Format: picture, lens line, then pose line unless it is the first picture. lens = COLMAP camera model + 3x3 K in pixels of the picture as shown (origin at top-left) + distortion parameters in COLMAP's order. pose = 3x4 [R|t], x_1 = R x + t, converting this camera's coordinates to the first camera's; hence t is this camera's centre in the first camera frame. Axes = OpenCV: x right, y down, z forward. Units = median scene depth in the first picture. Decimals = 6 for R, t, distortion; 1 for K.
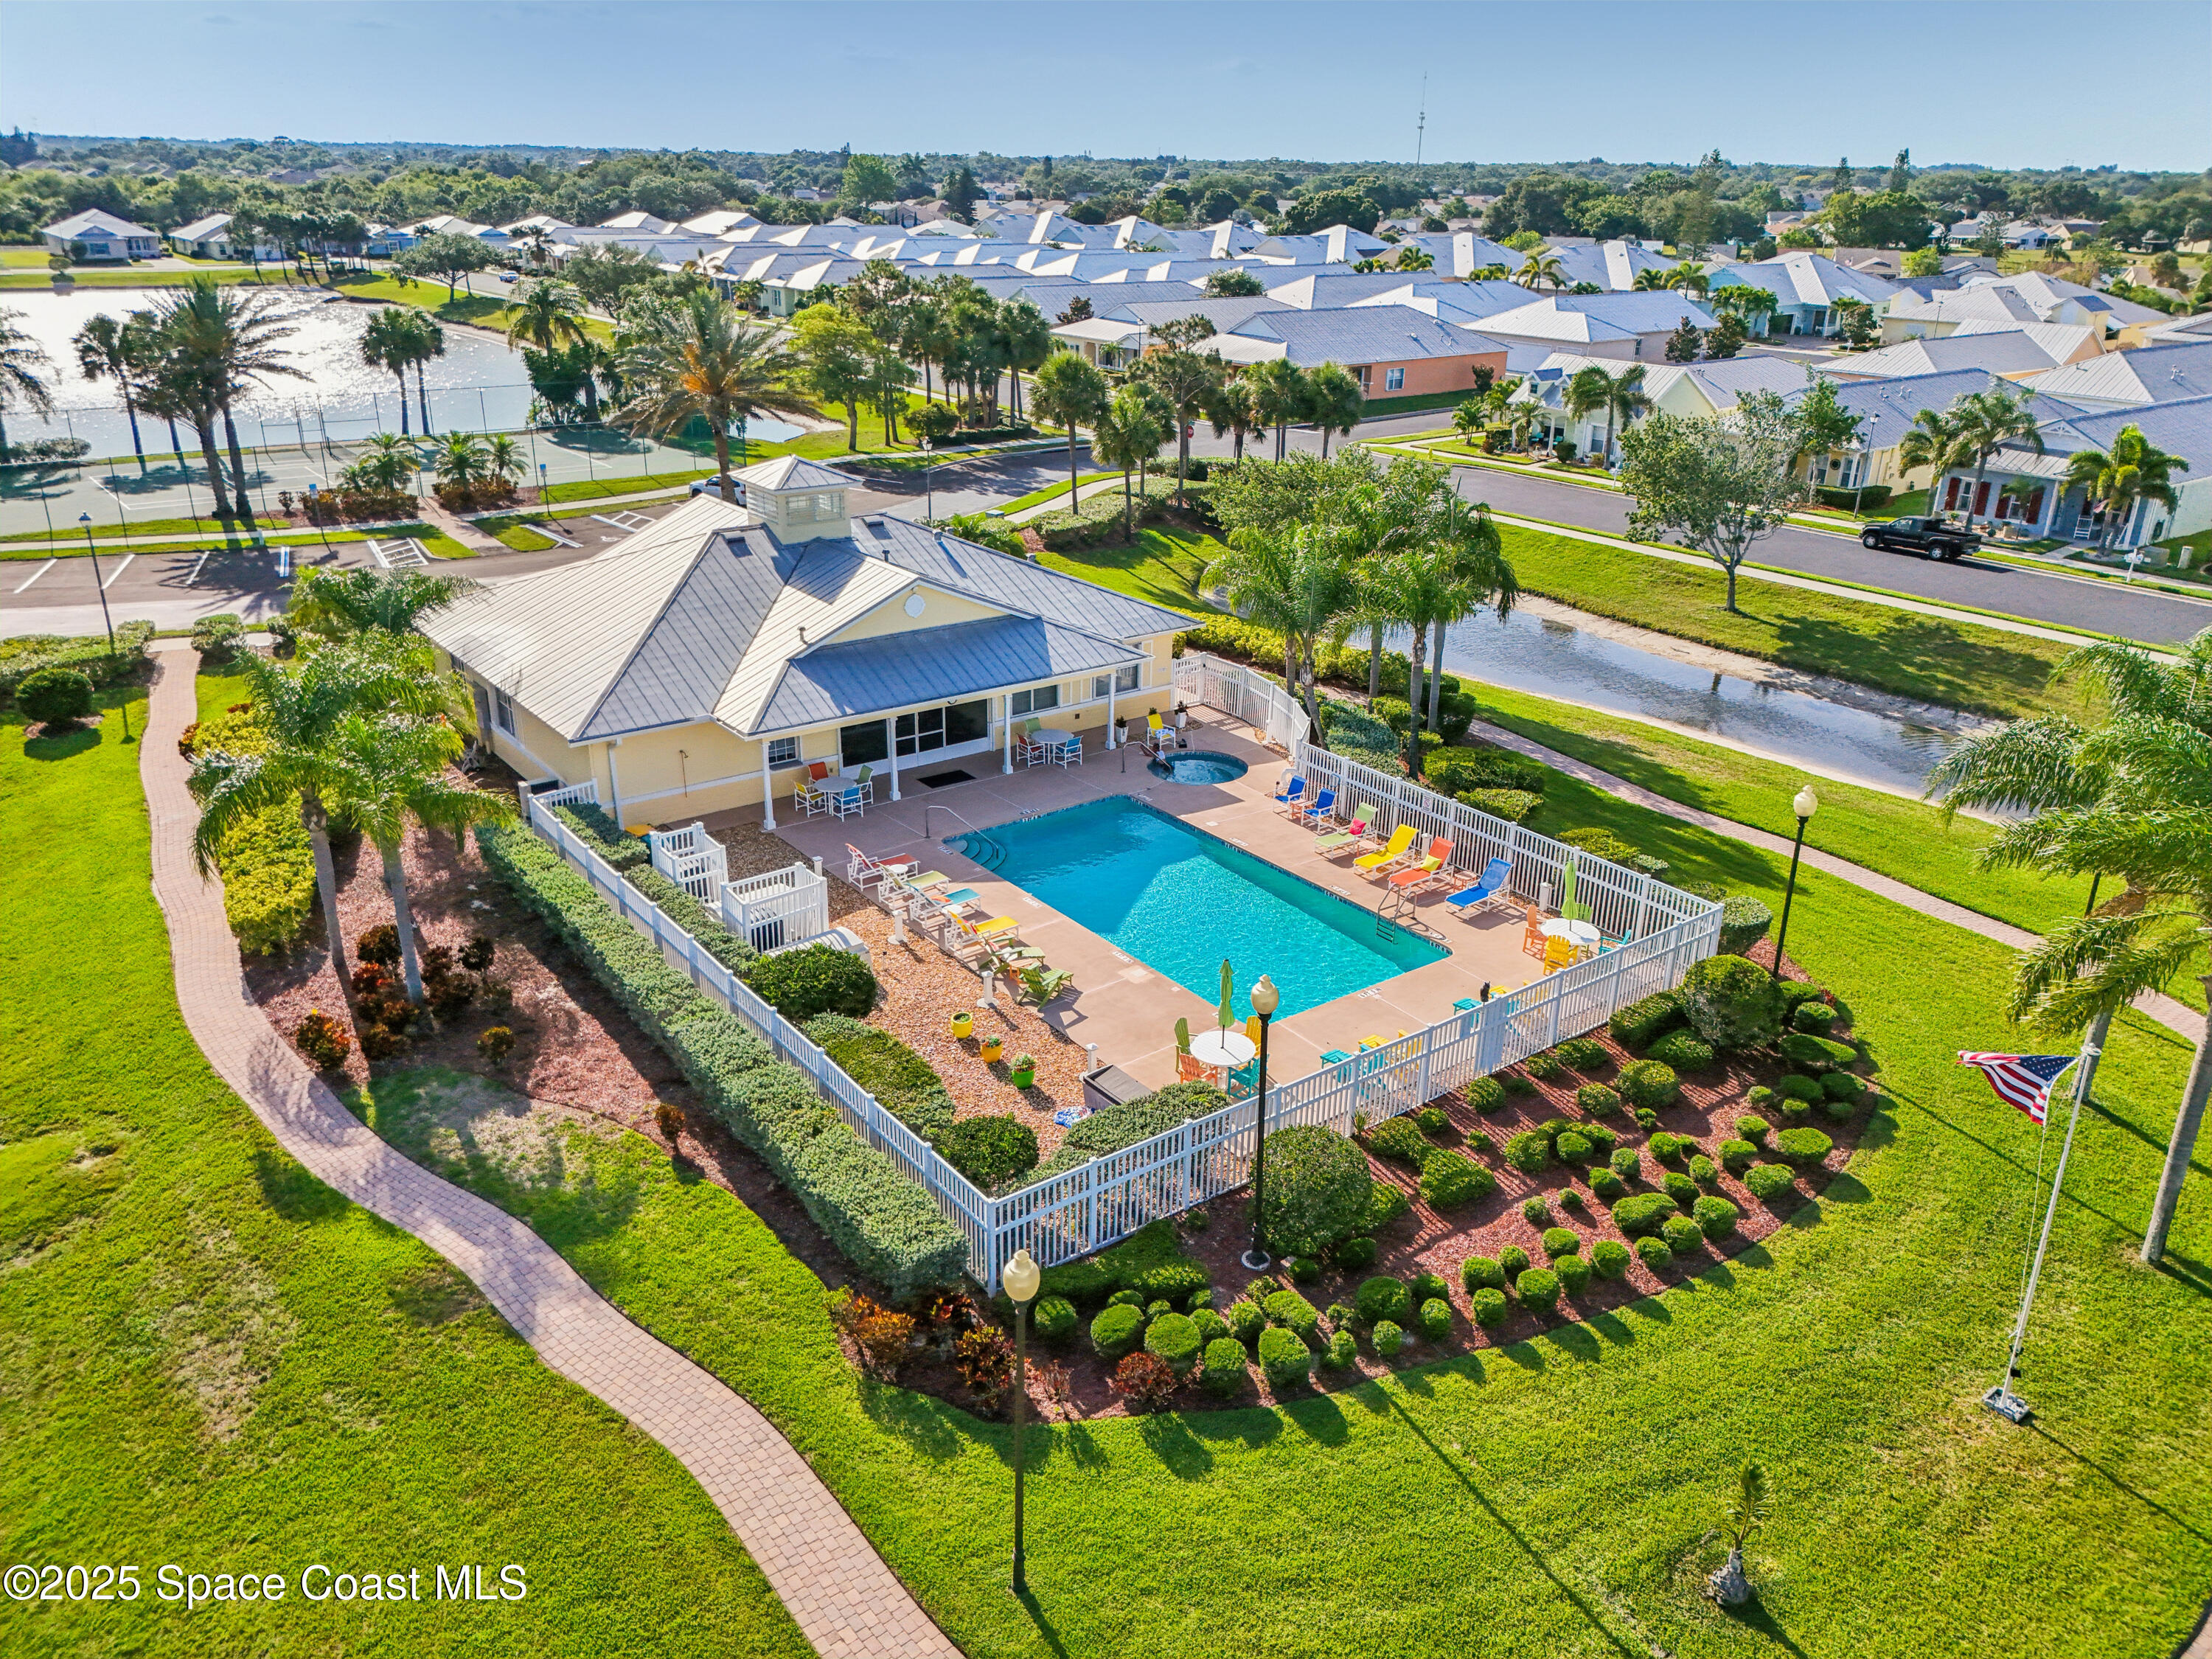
lens RADIAL K [[1614.2, 0, 1123.6], [0, 1614.2, 824.8], [0, 0, 1]] dist [0.038601, -0.035878]
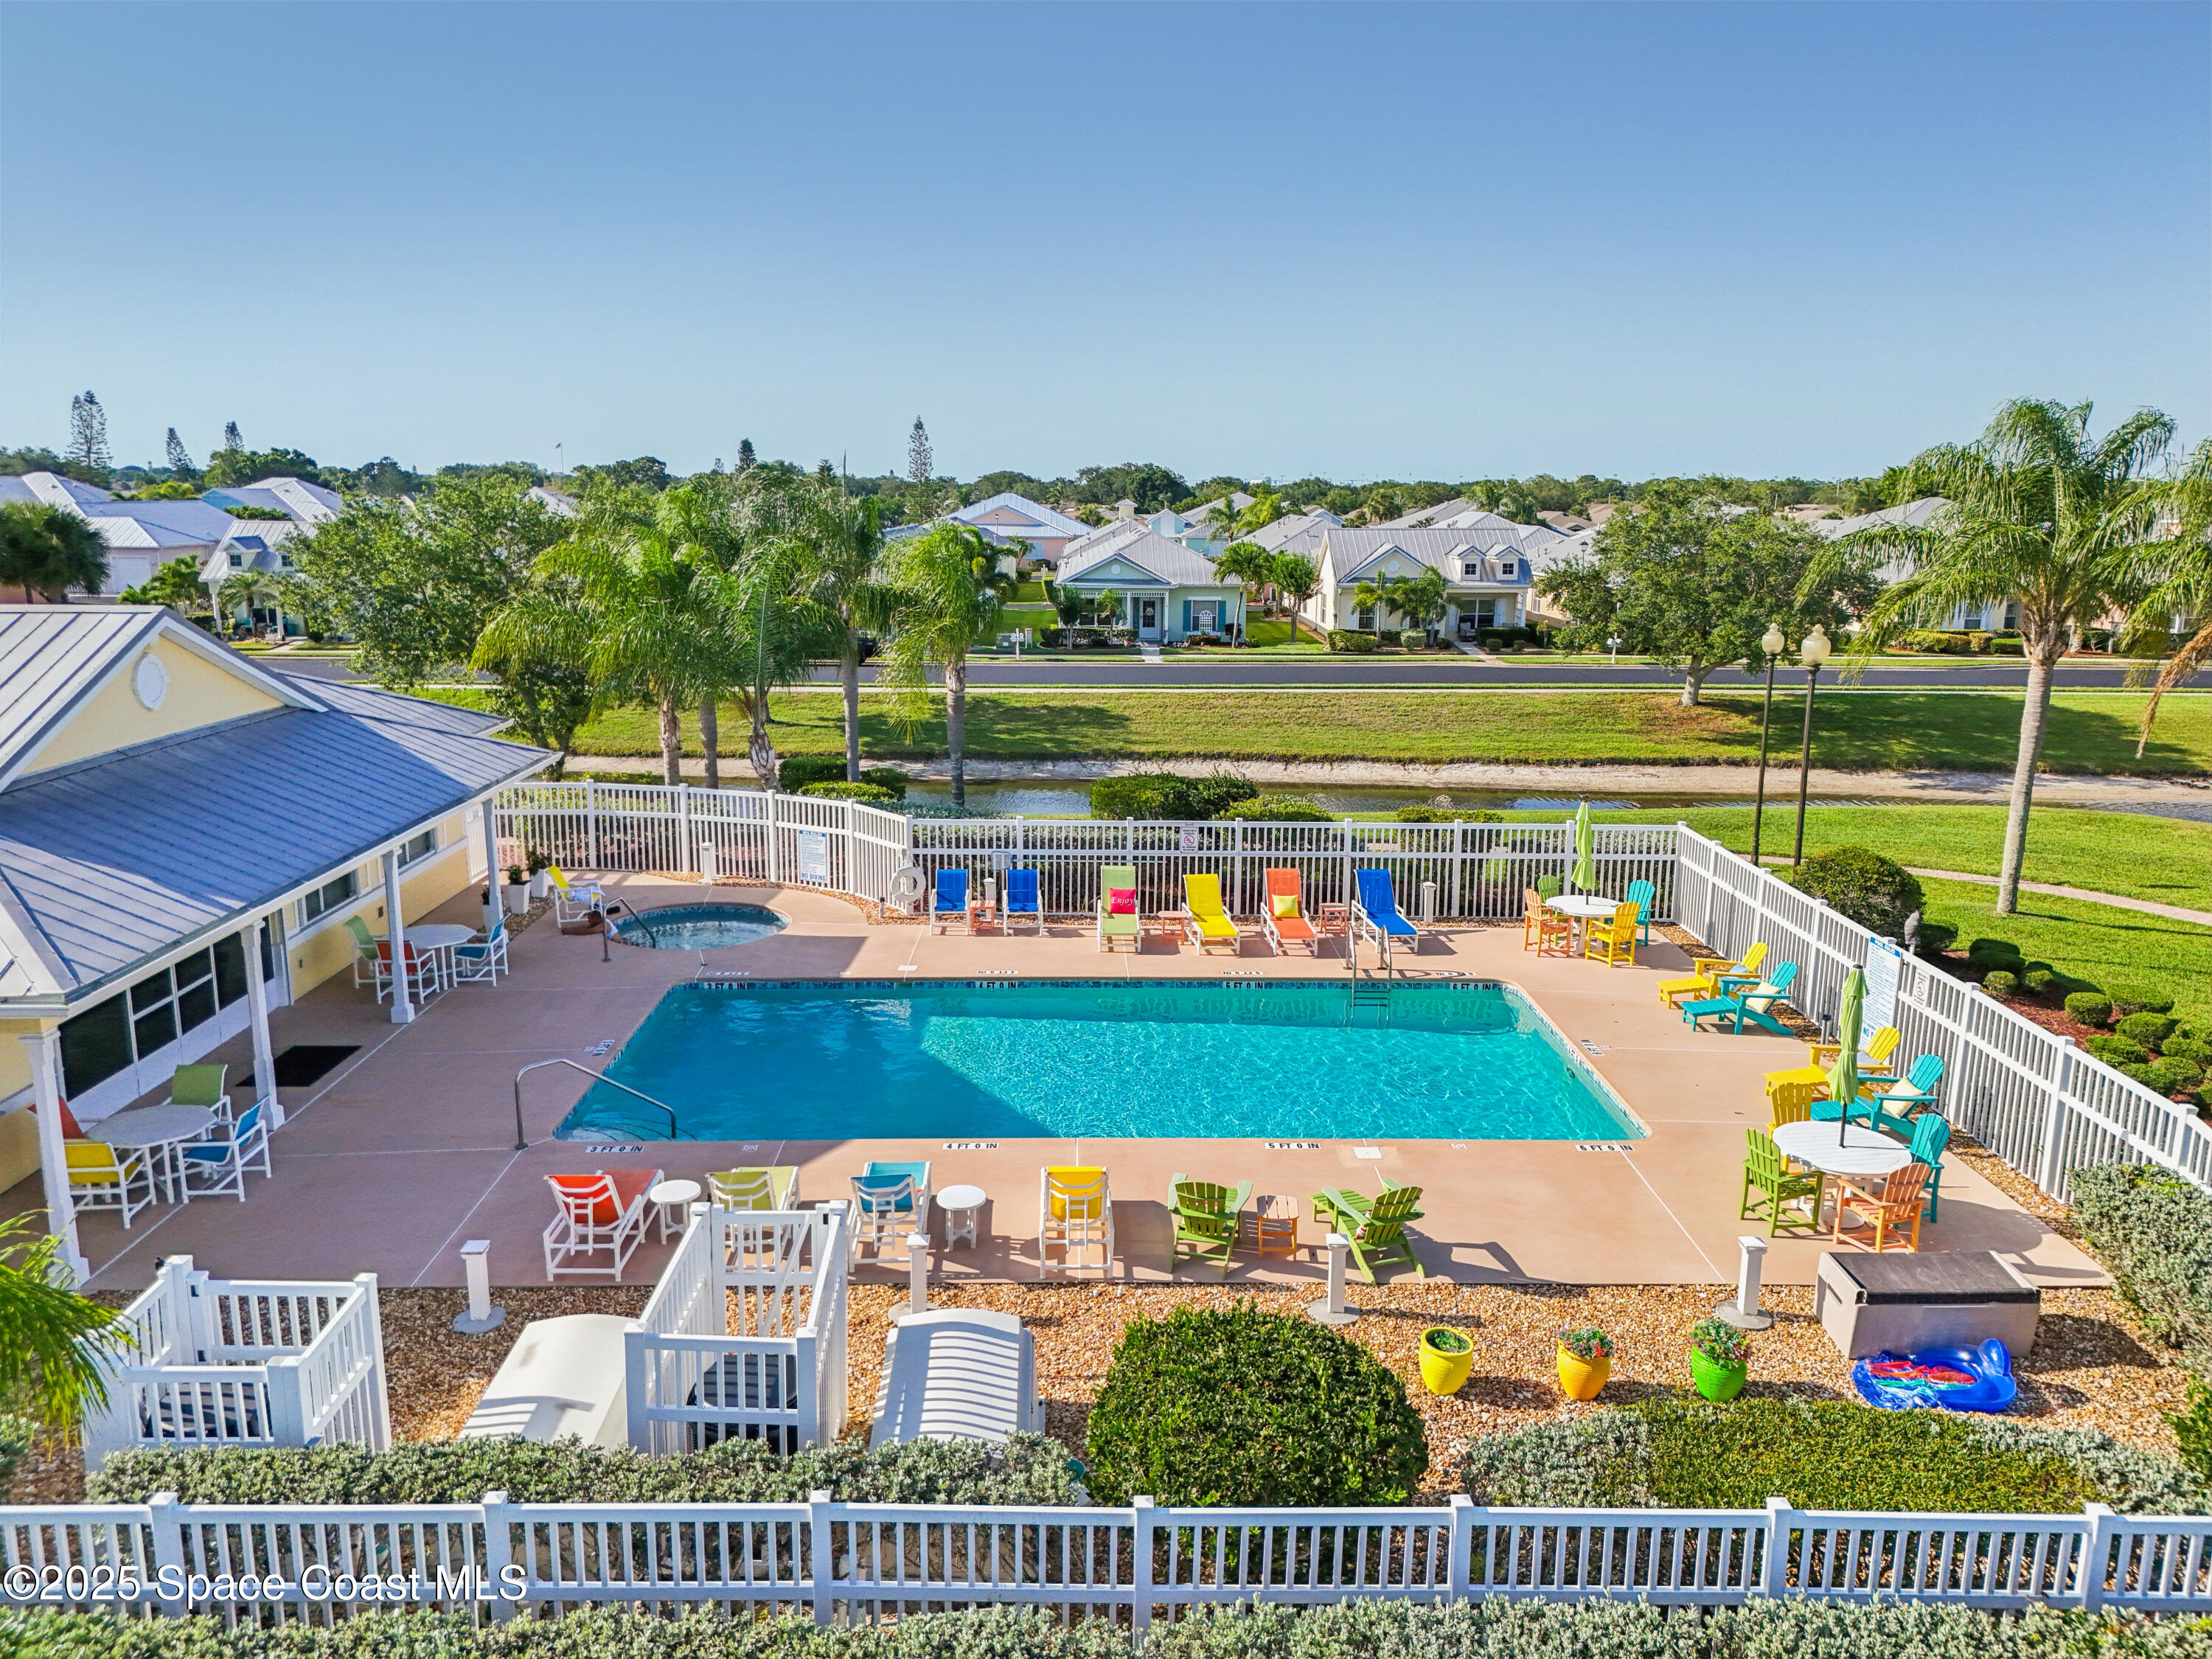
lens RADIAL K [[1614.2, 0, 1109.4], [0, 1614.2, 824.4], [0, 0, 1]] dist [0.038601, -0.035878]
pose [[0.592592, -0.176153, 0.786006, -0.323566], [0.303159, 0.952822, -0.015021, -0.017743], [-0.746277, 0.247186, 0.618037, 0.542353]]
